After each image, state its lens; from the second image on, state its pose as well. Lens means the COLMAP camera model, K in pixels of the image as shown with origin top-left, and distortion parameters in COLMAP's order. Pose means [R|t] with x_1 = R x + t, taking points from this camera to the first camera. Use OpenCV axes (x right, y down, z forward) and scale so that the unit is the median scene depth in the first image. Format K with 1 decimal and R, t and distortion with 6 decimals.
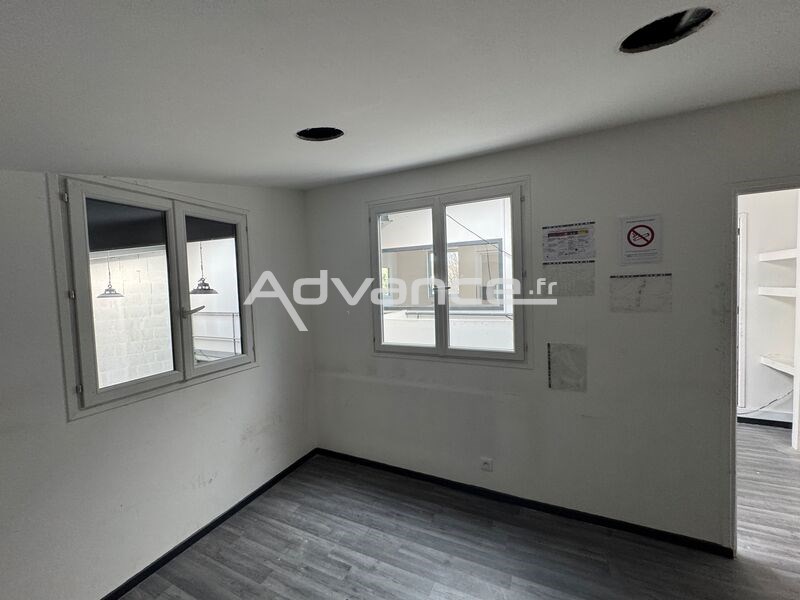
lens RADIAL K [[318.4, 0, 400.8], [0, 318.4, 297.8], [0, 0, 1]] dist [-0.002087, 0.000008]
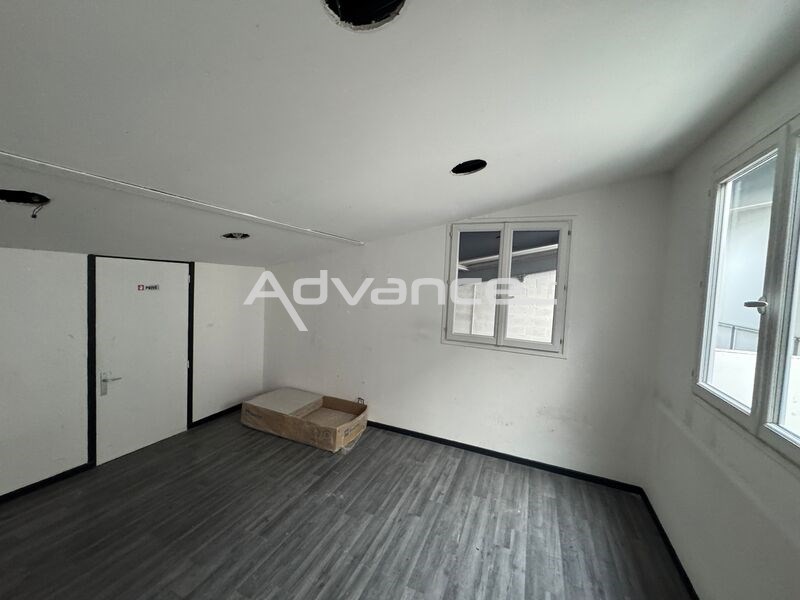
lens RADIAL K [[318.4, 0, 401.8], [0, 318.4, 299.7], [0, 0, 1]] dist [-0.002087, 0.000008]
pose [[0.030006, 0.088395, -0.995633, 0.737912], [-0.089270, 0.992338, 0.085412, -0.034895], [0.995555, 0.086317, 0.037667, 0.479040]]
